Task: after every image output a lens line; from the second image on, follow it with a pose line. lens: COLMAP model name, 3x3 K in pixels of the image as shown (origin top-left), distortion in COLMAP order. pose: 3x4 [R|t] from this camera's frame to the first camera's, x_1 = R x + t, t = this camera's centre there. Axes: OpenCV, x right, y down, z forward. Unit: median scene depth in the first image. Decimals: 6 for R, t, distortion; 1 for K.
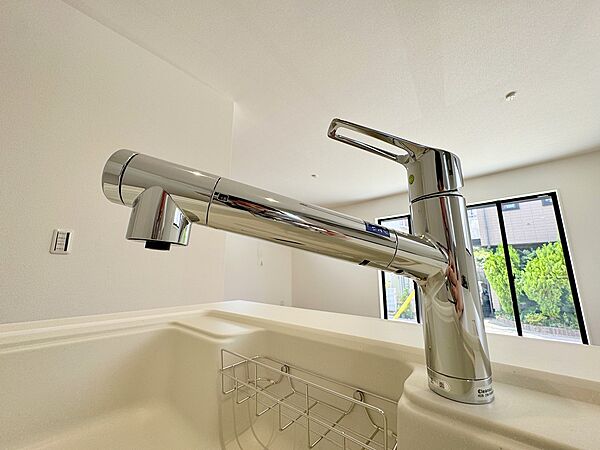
lens RADIAL K [[239.8, 0, 299.3], [0, 239.8, 224.1], [0, 0, 1]] dist [-0.001474, 0.000277]
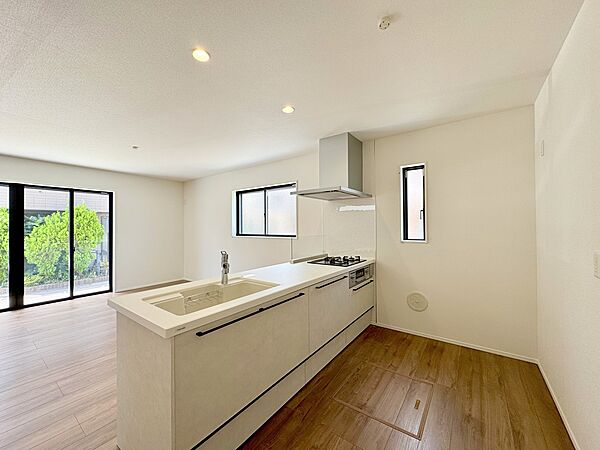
lens RADIAL K [[239.8, 0, 299.3], [0, 239.8, 224.1], [0, 0, 1]] dist [-0.001474, 0.000277]
pose [[-0.108900, 0.017460, 0.993899, -0.338589], [-0.192766, 0.980495, -0.038345, -0.066382], [-0.975183, -0.195765, -0.103410, -0.018459]]
